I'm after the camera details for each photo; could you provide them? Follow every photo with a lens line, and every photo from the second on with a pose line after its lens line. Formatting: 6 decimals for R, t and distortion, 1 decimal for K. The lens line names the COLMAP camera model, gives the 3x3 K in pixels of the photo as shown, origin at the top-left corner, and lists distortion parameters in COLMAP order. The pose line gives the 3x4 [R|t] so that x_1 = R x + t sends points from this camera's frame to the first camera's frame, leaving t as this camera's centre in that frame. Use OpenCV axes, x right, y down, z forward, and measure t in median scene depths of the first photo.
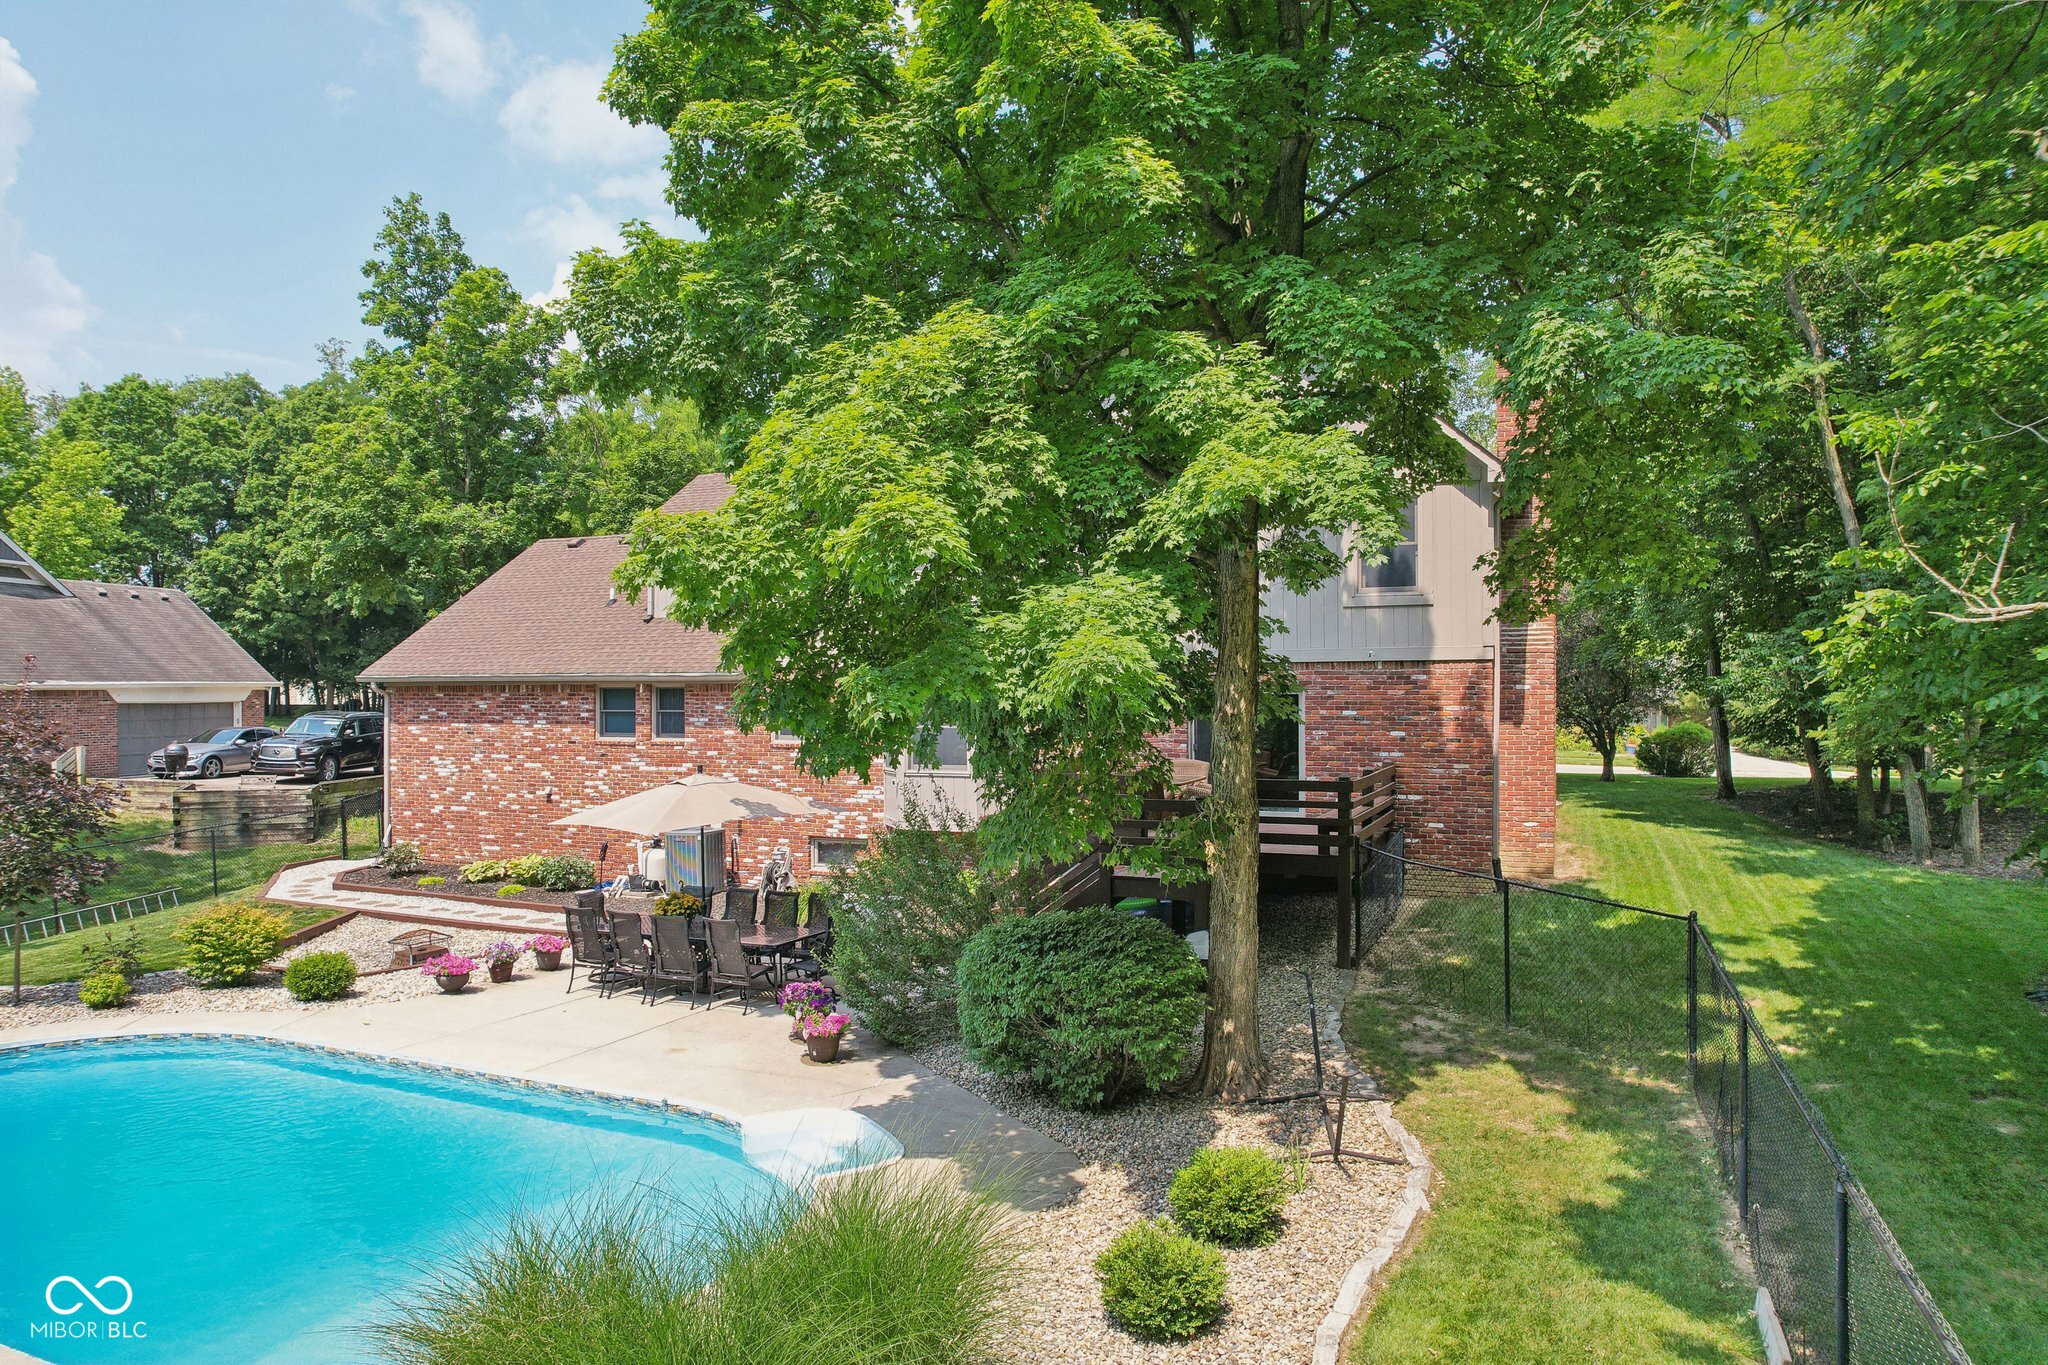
lens RADIAL K [[1319.7, 0, 1016.8], [0, 1319.7, 675.9], [0, 0, 1]] dist [-0.079259, 0.072676]
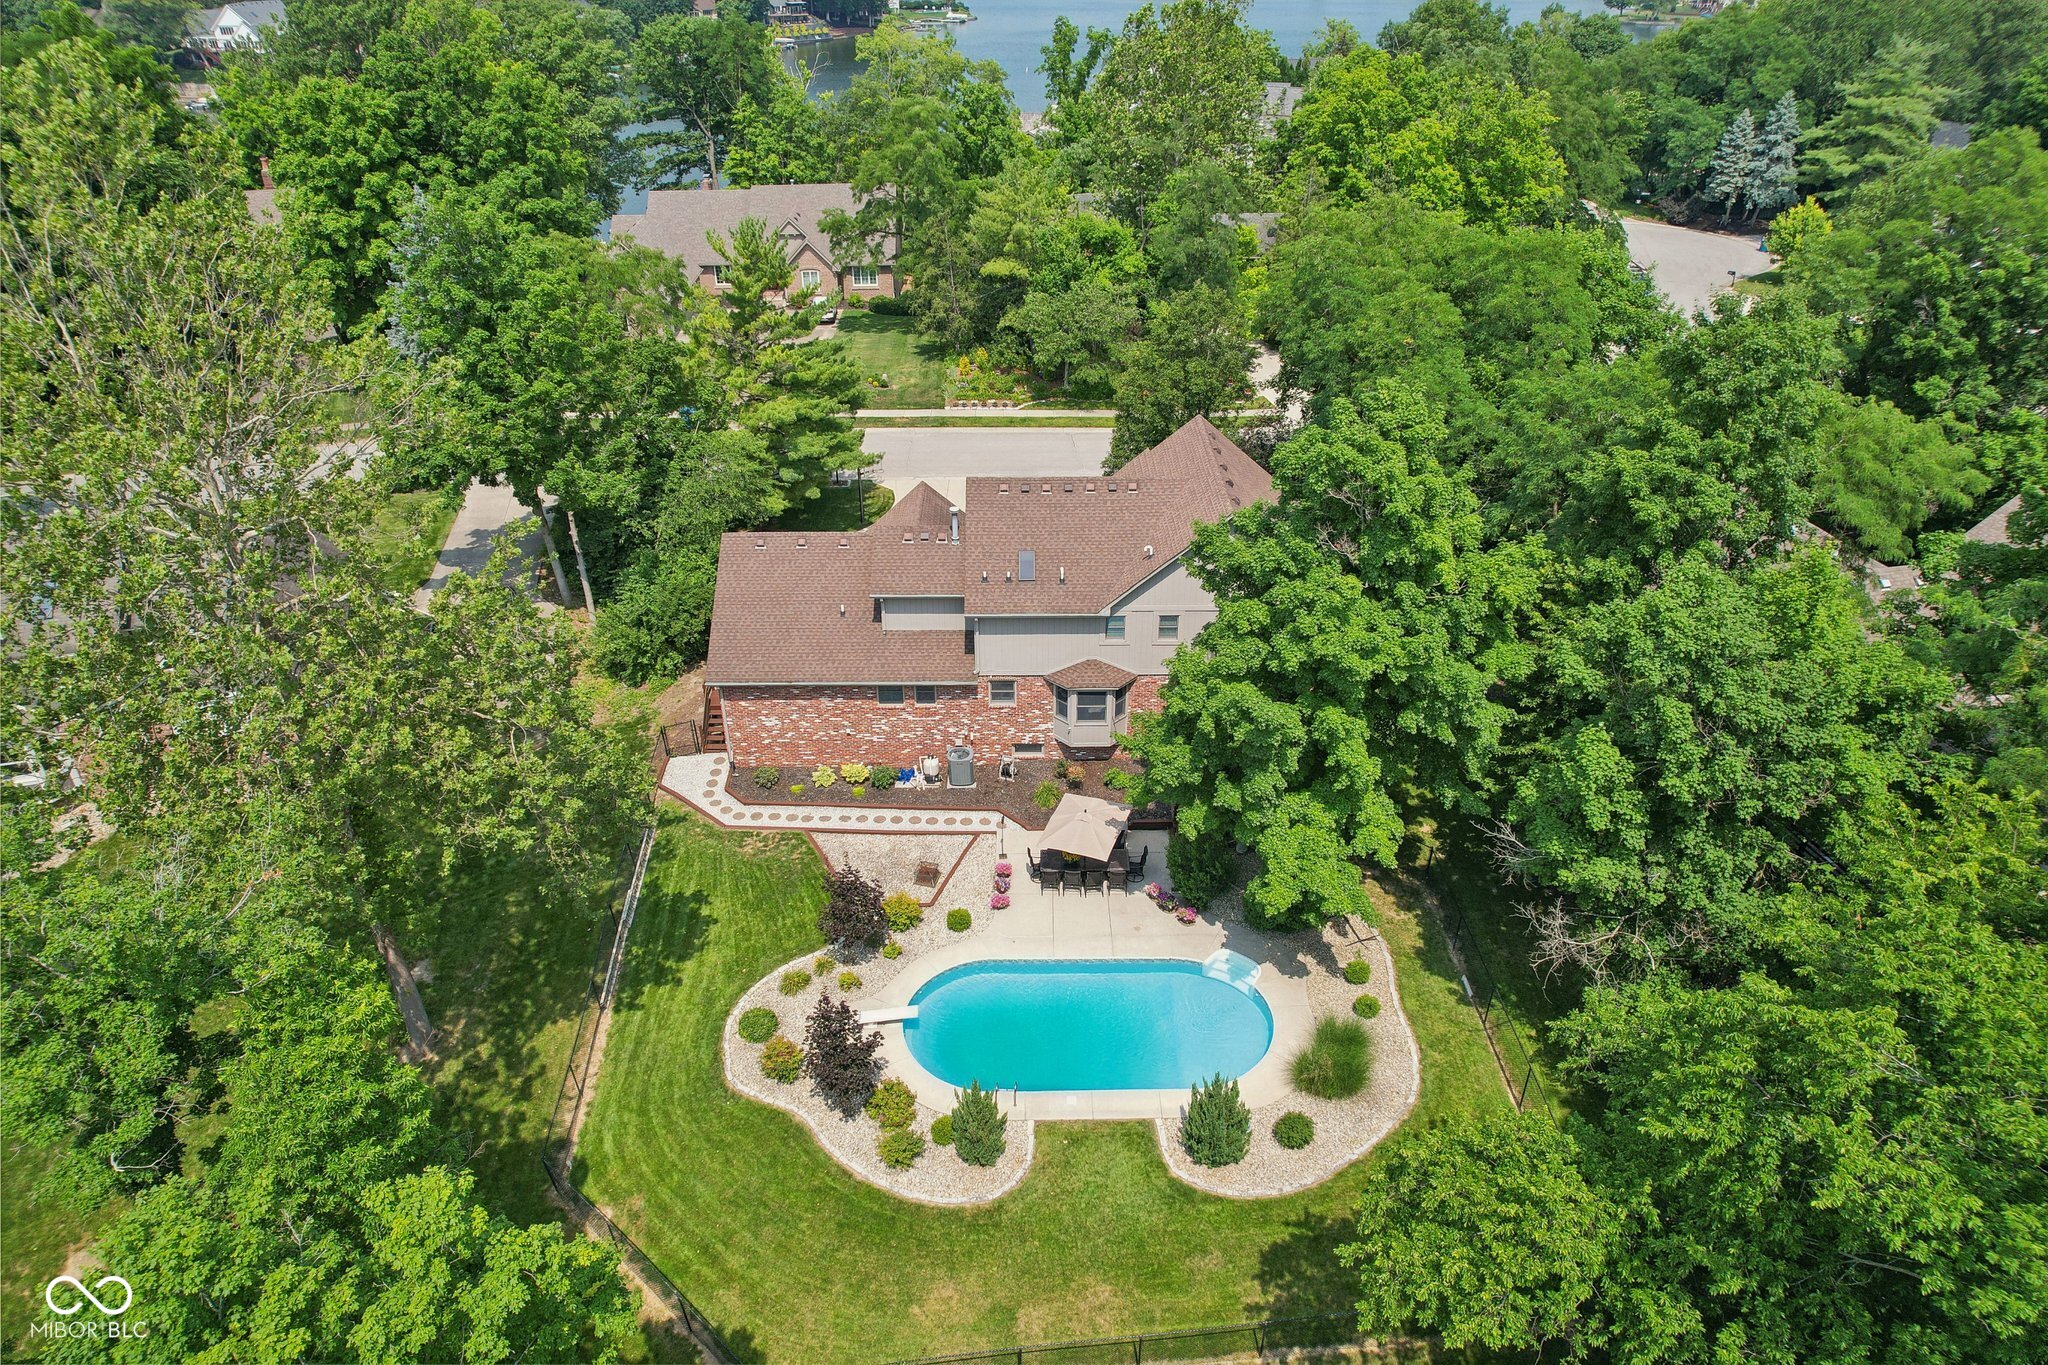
lens RADIAL K [[1319.7, 0, 1022.0], [0, 1319.7, 687.1], [0, 0, 1]] dist [-0.079259, 0.072676]
pose [[0.916113, -0.210013, 0.341514, -0.774680], [-0.001798, 0.849664, 0.527322, -0.975308], [-0.400917, -0.483700, 0.778010, -0.542155]]
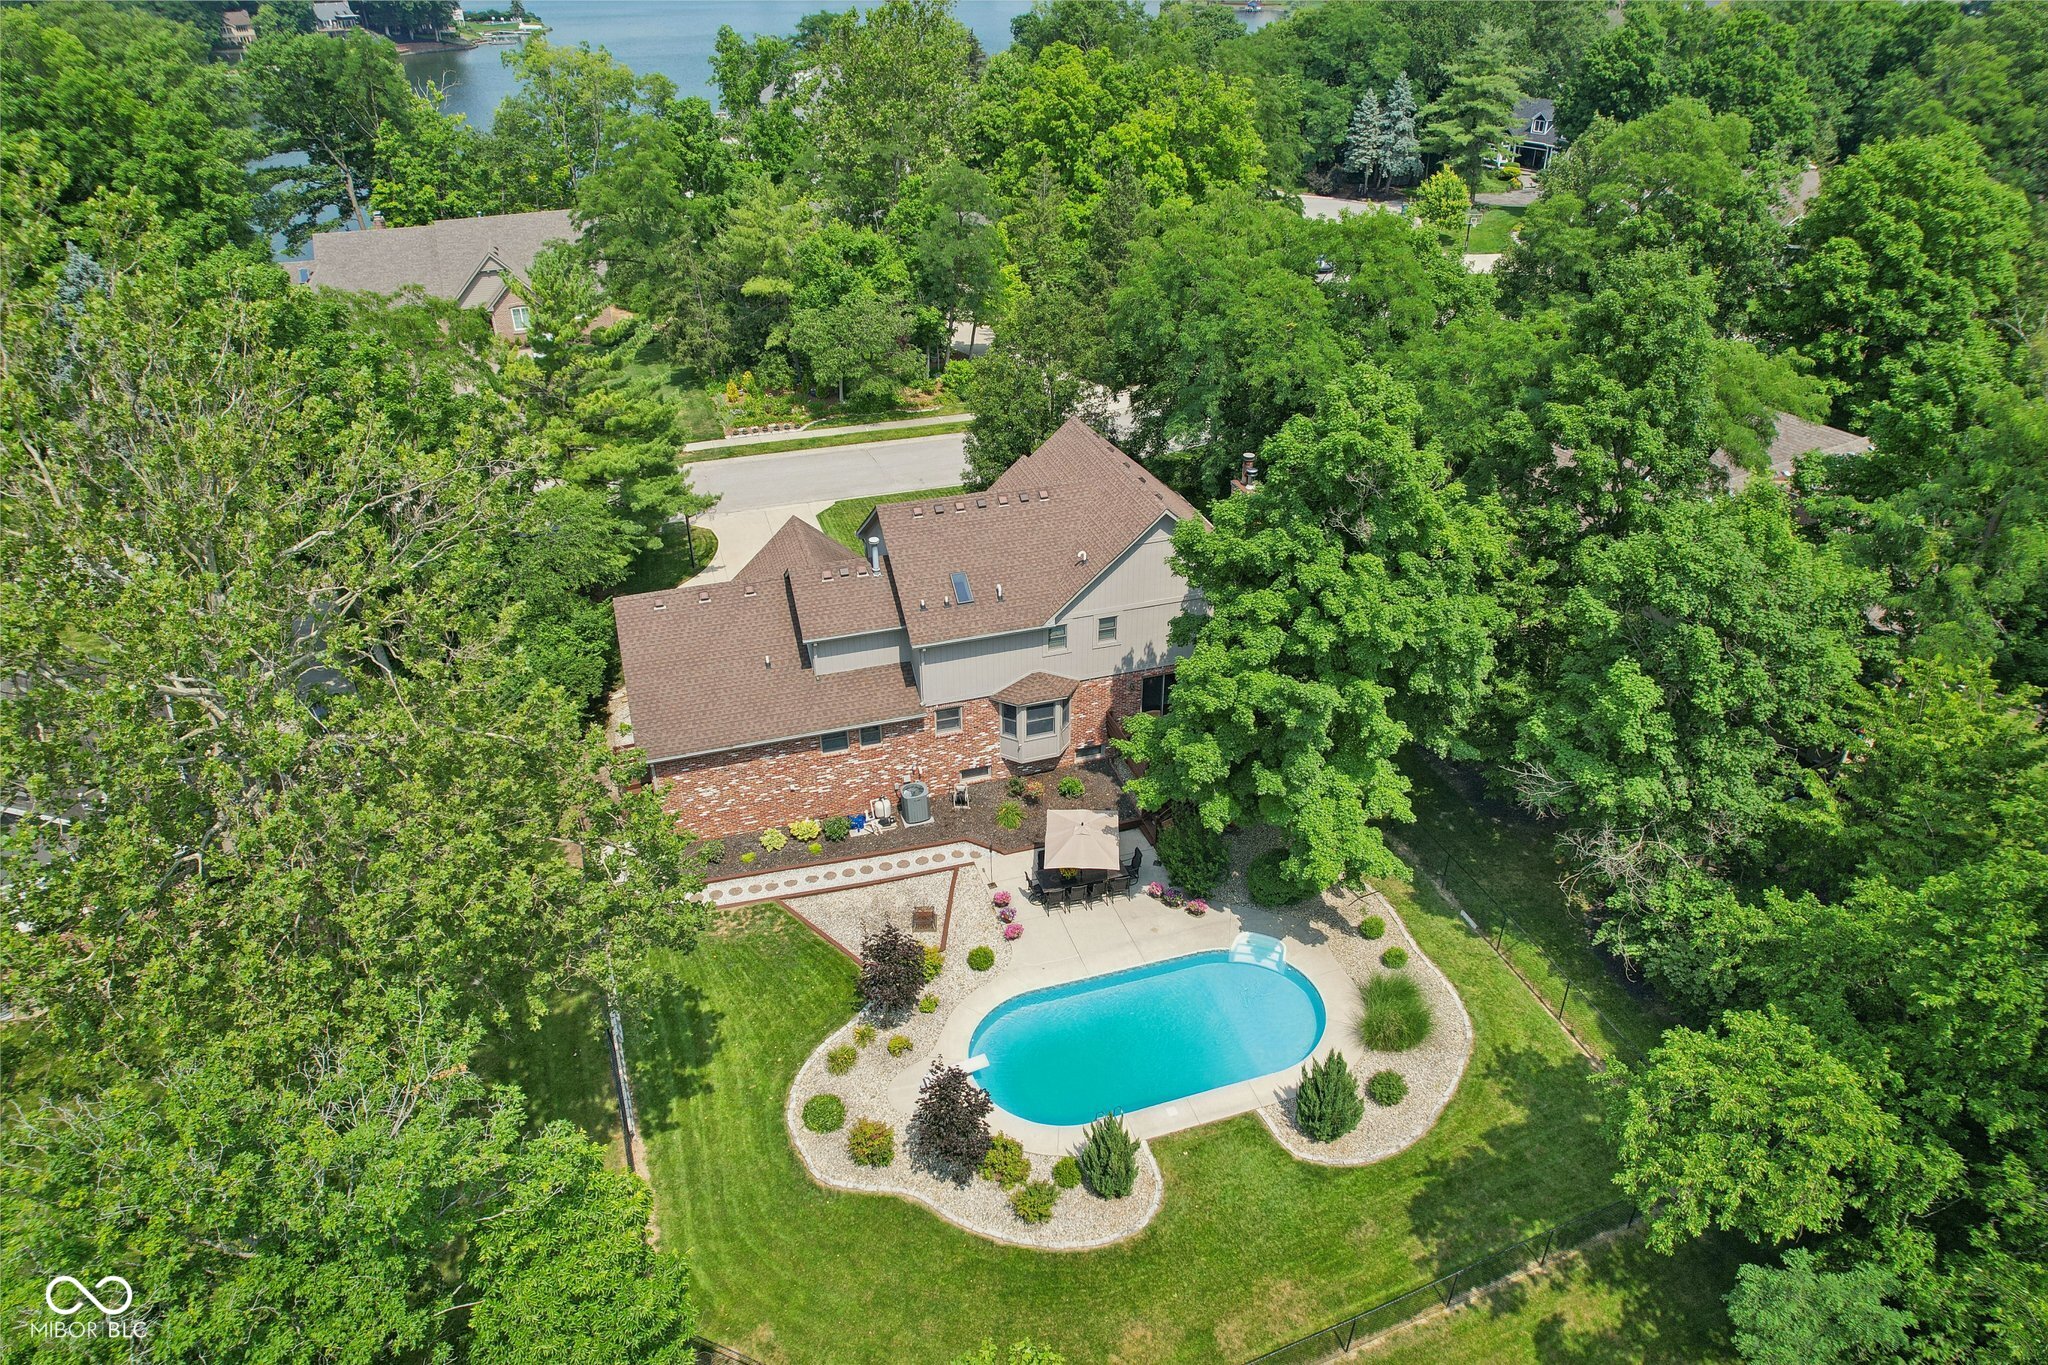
lens RADIAL K [[1319.7, 0, 1032.1], [0, 1319.7, 688.2], [0, 0, 1]] dist [-0.079259, 0.072676]
pose [[0.752232, -0.343647, 0.562187, -1.086002], [-0.005122, 0.850147, 0.526521, -0.978412], [-0.658878, -0.398945, 0.637748, -0.295768]]
